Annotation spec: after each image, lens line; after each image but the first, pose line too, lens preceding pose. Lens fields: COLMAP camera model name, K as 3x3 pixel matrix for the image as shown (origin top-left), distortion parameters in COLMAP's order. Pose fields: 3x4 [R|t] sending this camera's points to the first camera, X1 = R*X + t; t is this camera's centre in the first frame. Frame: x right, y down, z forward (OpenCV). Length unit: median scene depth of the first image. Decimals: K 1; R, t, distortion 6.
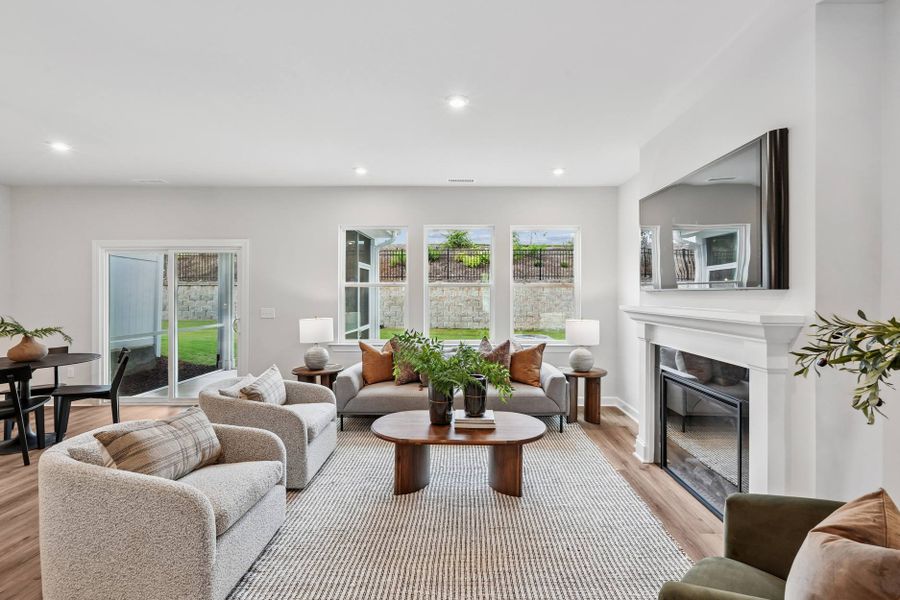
lens RADIAL K [[401.5, 0, 454.3], [0, 401.5, 296.8], [0, 0, 1]] dist [-0.008390, 0.001544]
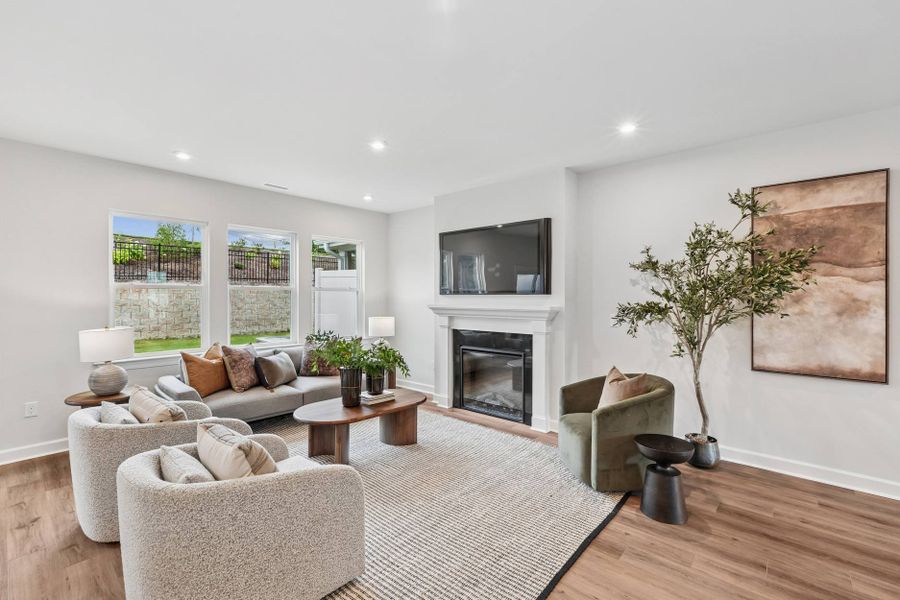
lens RADIAL K [[401.5, 0, 442.9], [0, 401.5, 299.6], [0, 0, 1]] dist [-0.008390, 0.001544]
pose [[0.669407, -0.007637, 0.742857, -0.724759], [0.007334, 0.999966, 0.003671, -0.002368], [-0.742860, 0.002991, 0.669440, -0.000386]]
